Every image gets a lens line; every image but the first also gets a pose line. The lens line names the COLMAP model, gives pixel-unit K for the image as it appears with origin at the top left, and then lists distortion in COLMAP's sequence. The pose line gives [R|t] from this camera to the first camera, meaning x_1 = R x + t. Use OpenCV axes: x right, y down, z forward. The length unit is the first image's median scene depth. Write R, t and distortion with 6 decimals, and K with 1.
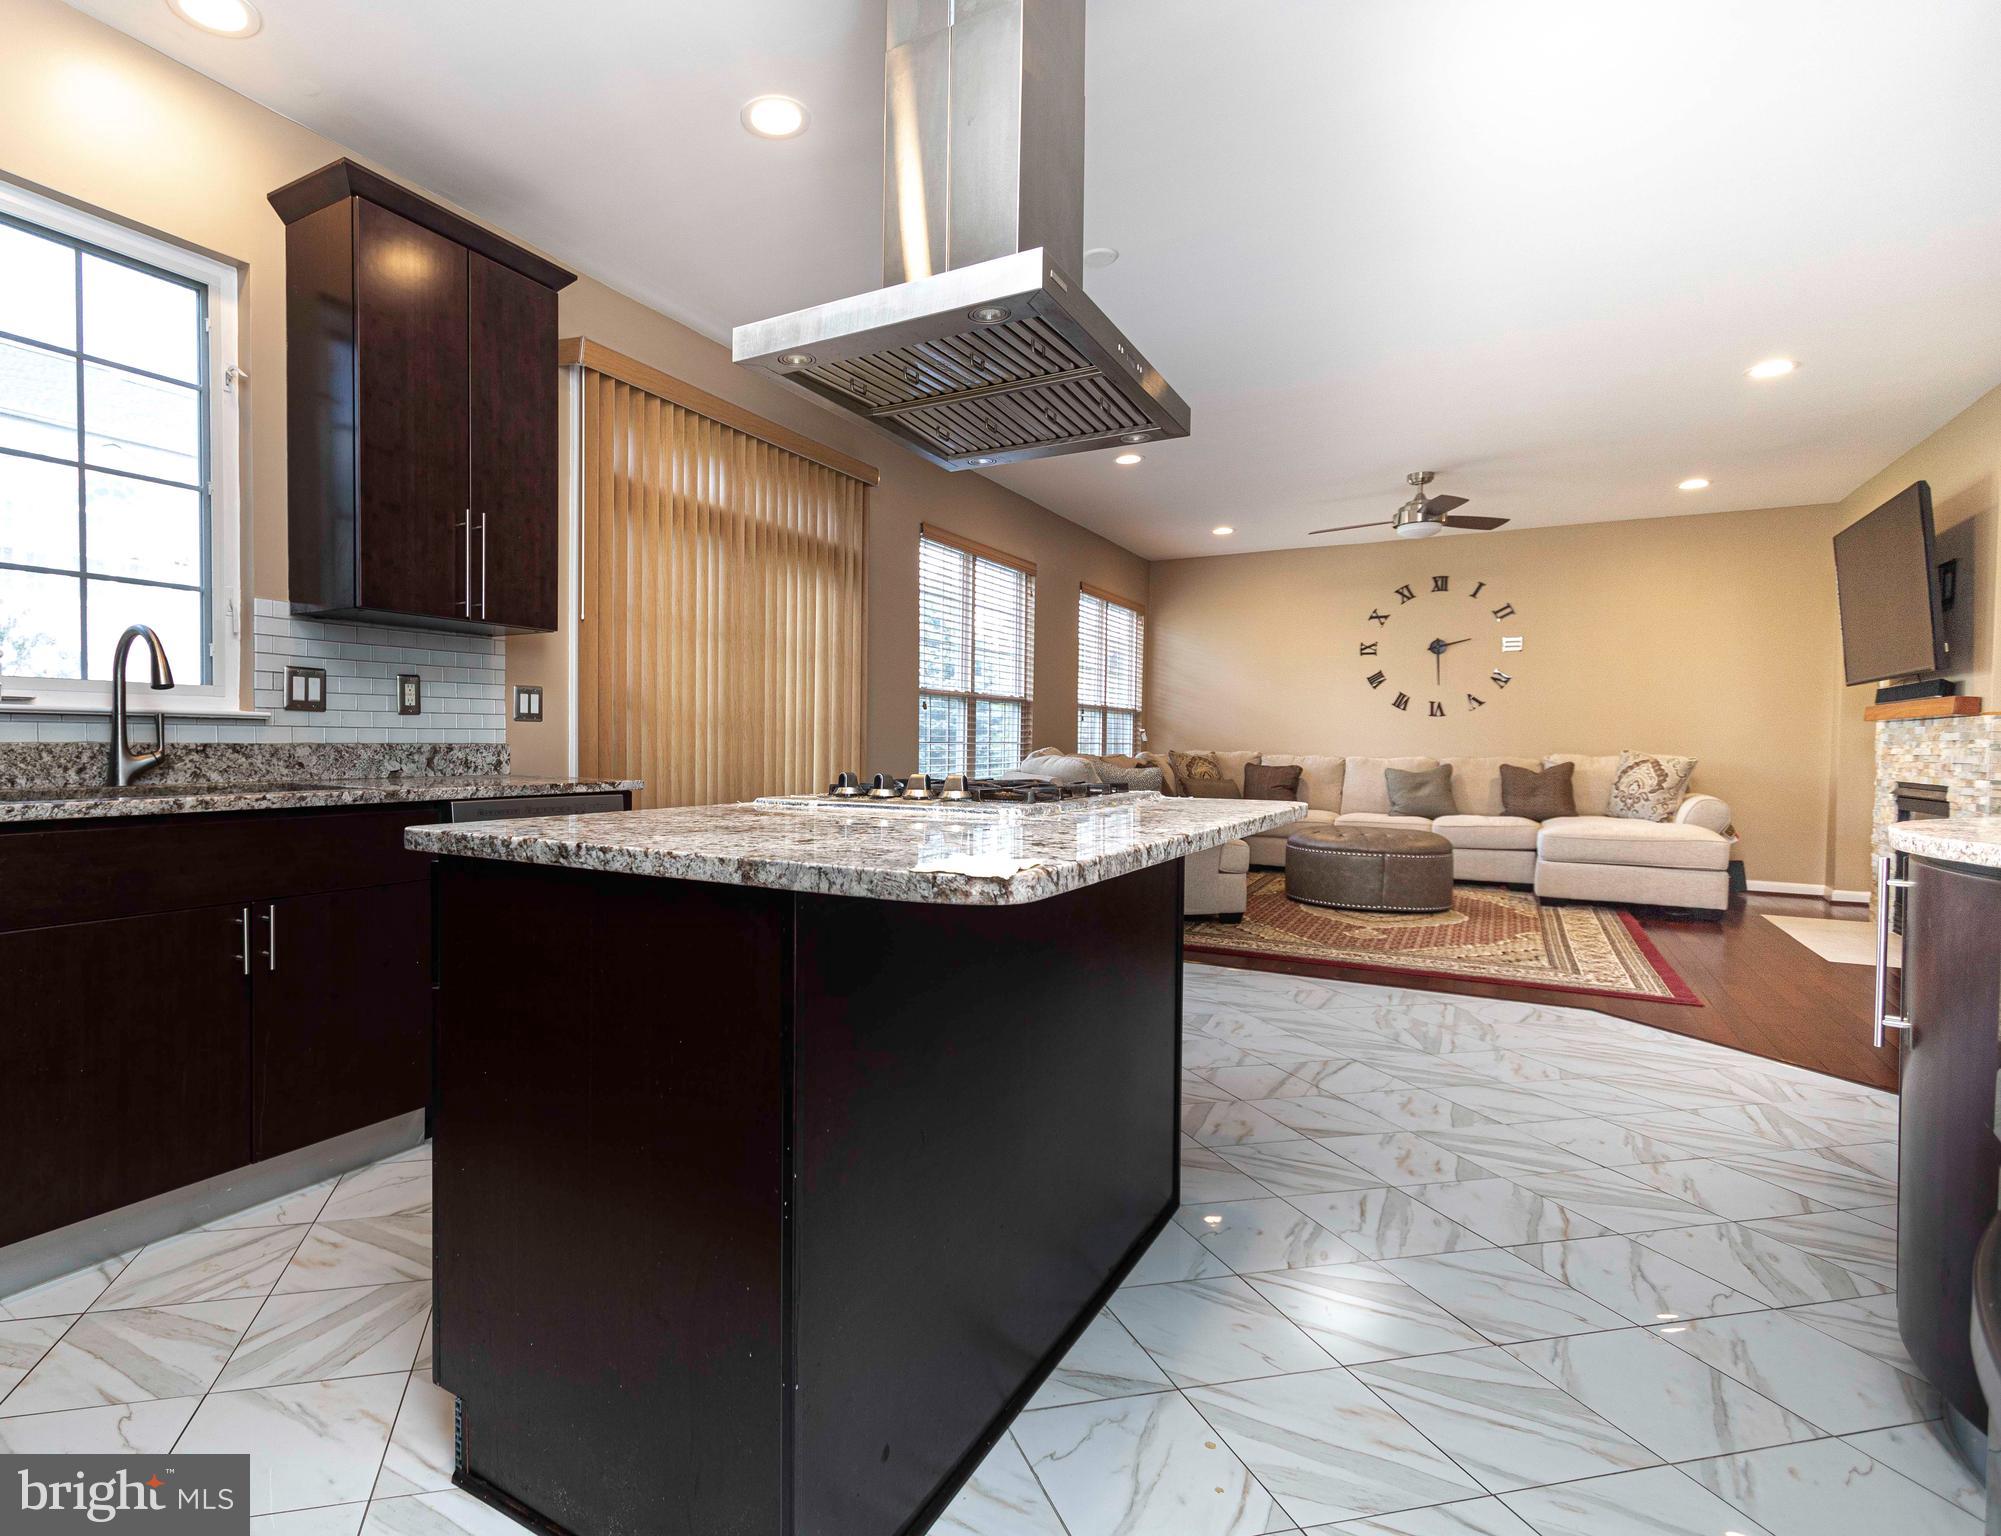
lens RADIAL K [[1040.6, 0, 831.8], [0, 1040.6, 772.5], [0, 0, 1]] dist [0.004998, -0.005992]
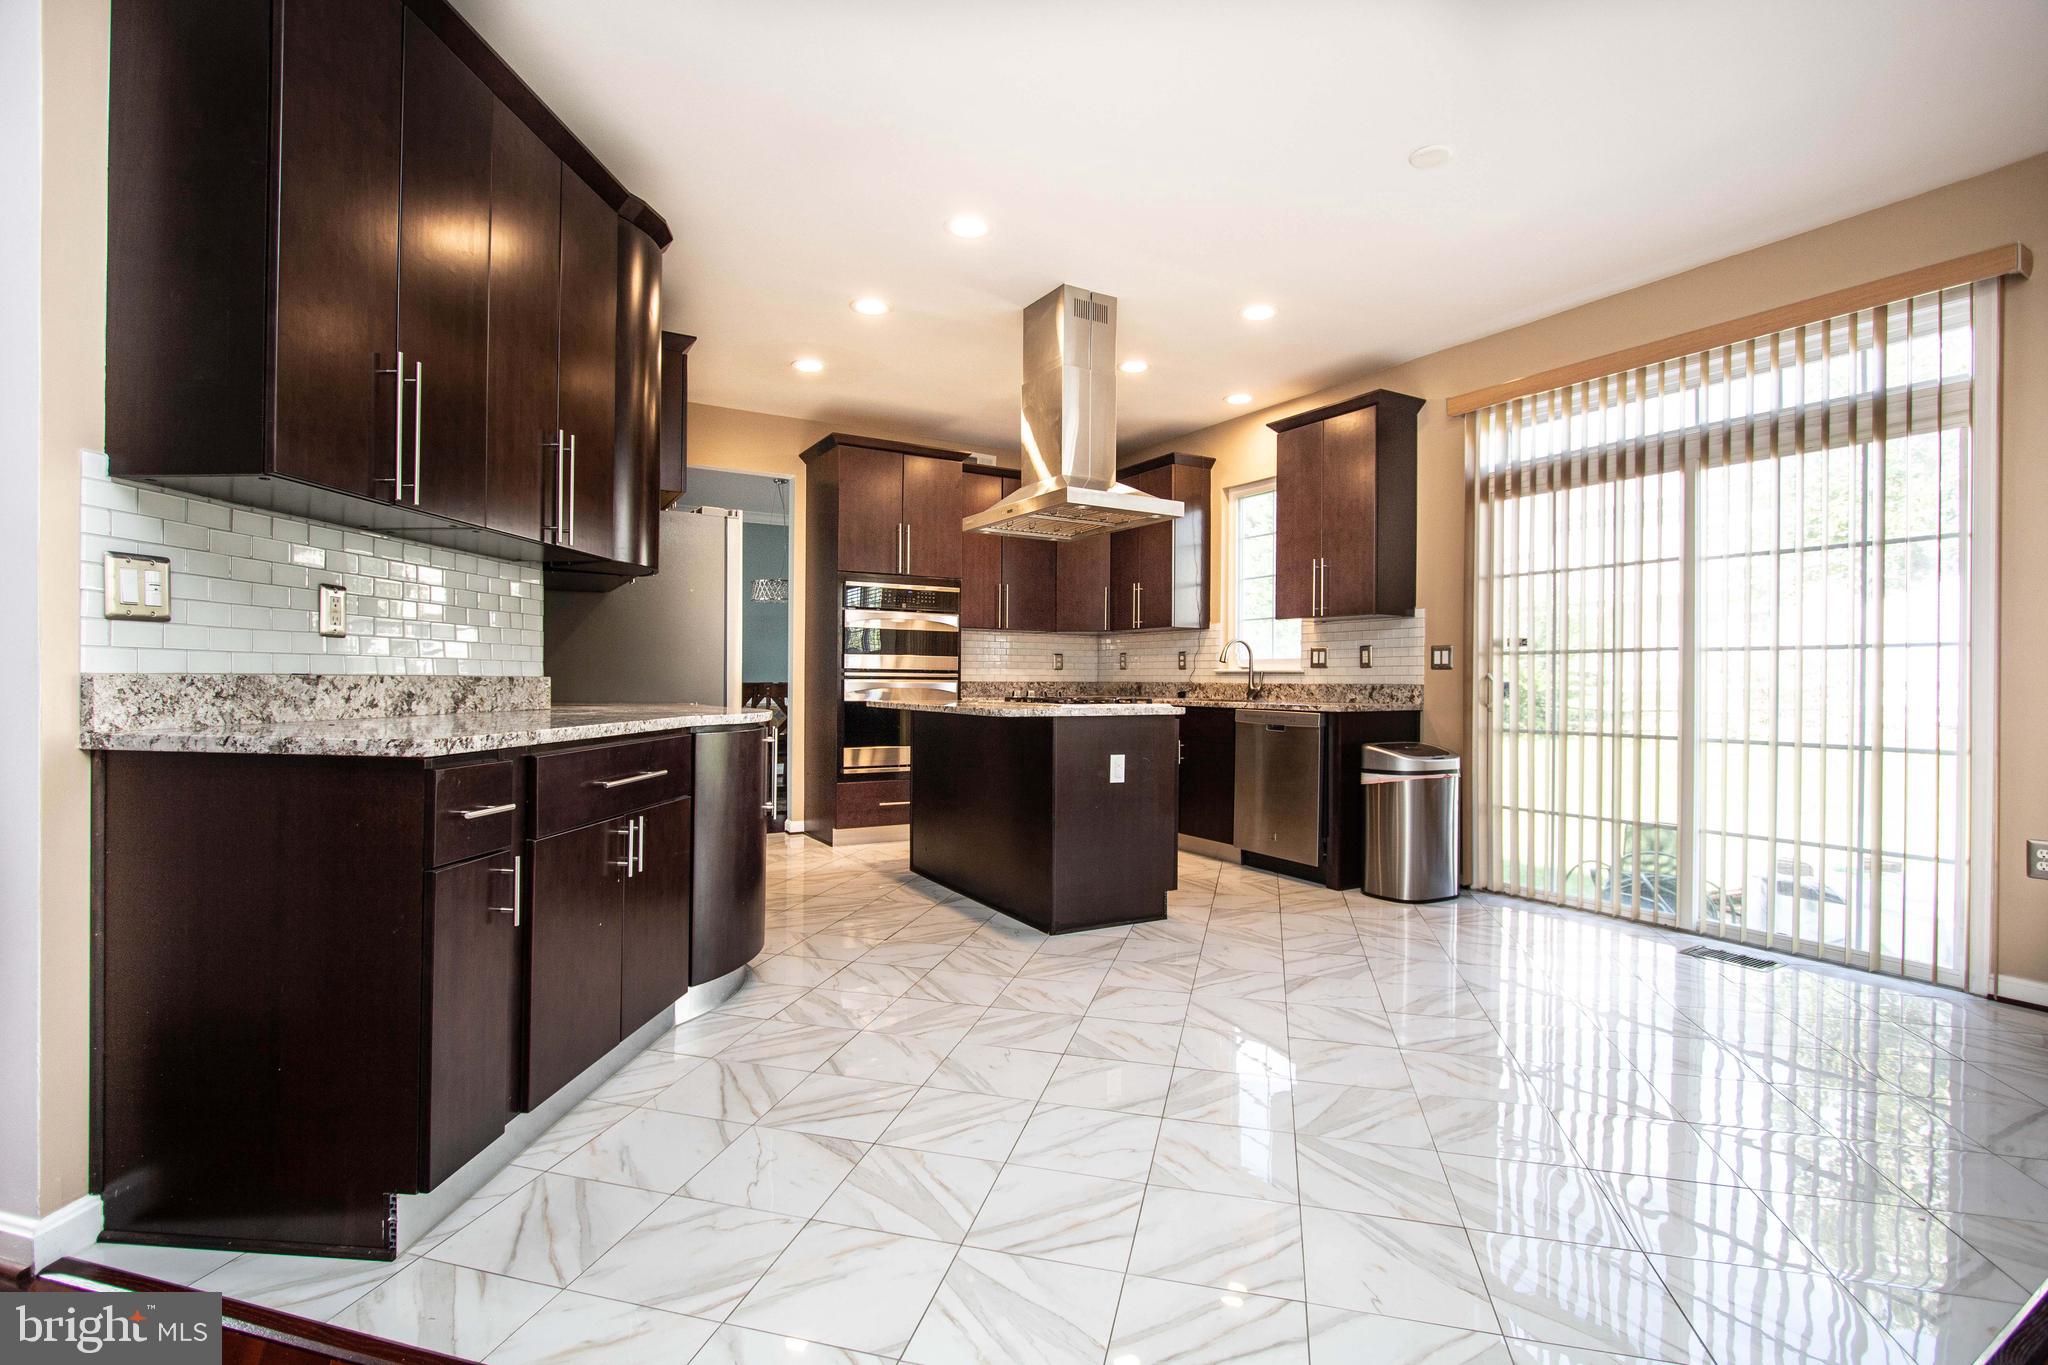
lens RADIAL K [[940.7, 0, 1018.3], [0, 940.7, 681.5], [0, 0, 1]] dist [-0.012411, 0.000895]
pose [[-0.444567, -0.008736, -0.895703, 0.655219], [-0.036546, 0.999297, 0.008392, -0.012110], [0.895000, 0.036465, -0.444573, 0.598151]]
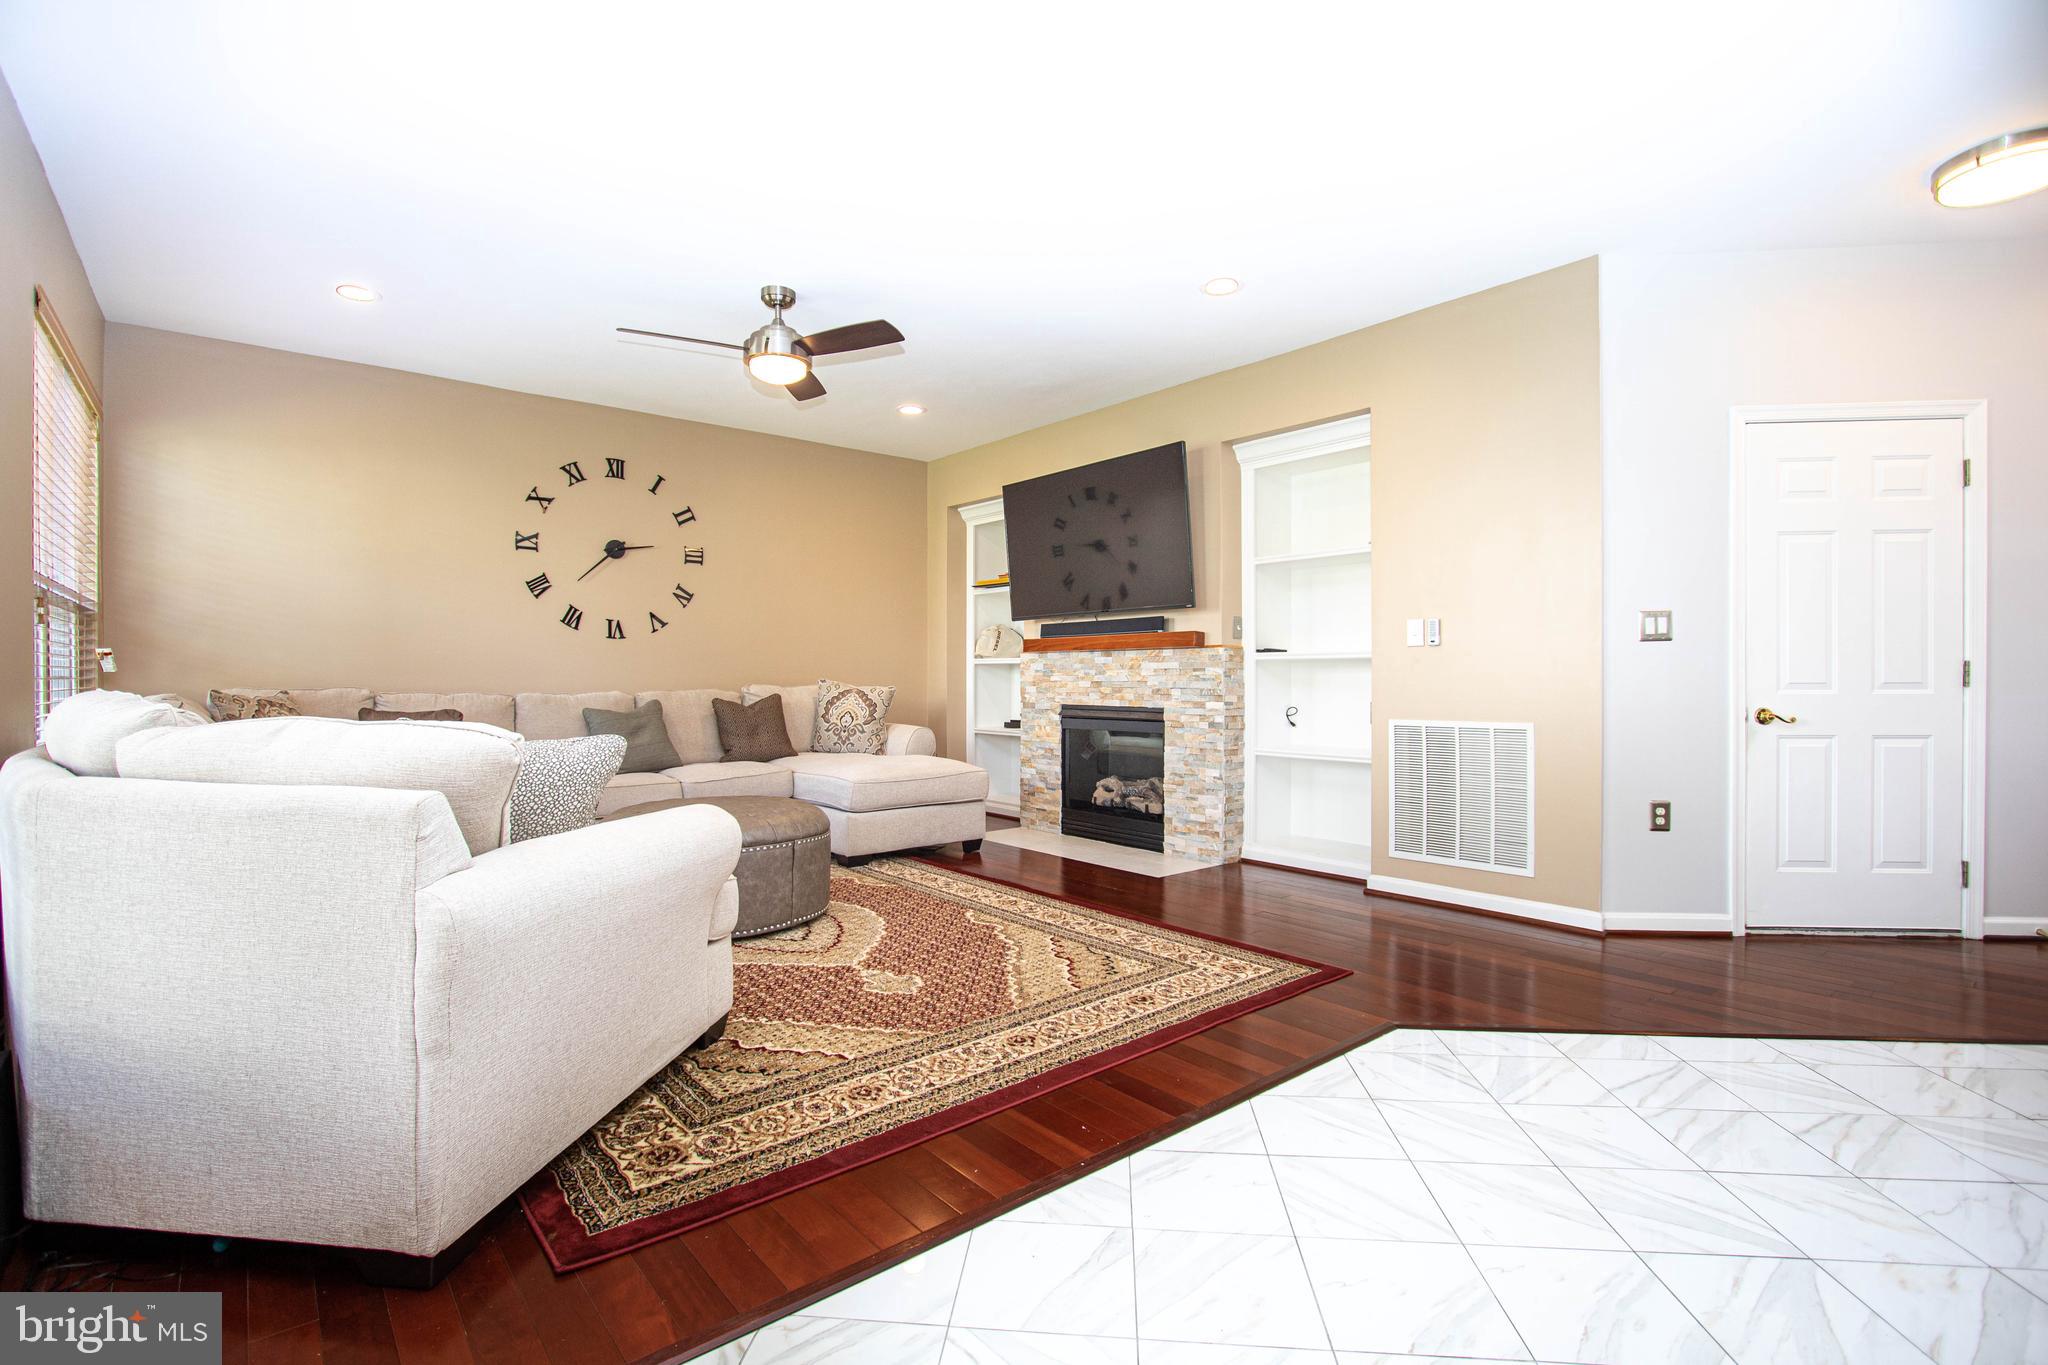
lens RADIAL K [[940.7, 0, 1018.3], [0, 940.7, 681.5], [0, 0, 1]] dist [-0.012411, 0.000895]
pose [[0.297894, -0.012947, 0.954511, 0.004417], [0.031288, 0.999503, 0.003793, -0.020489], [-0.954086, 0.028735, 0.298151, 0.672339]]
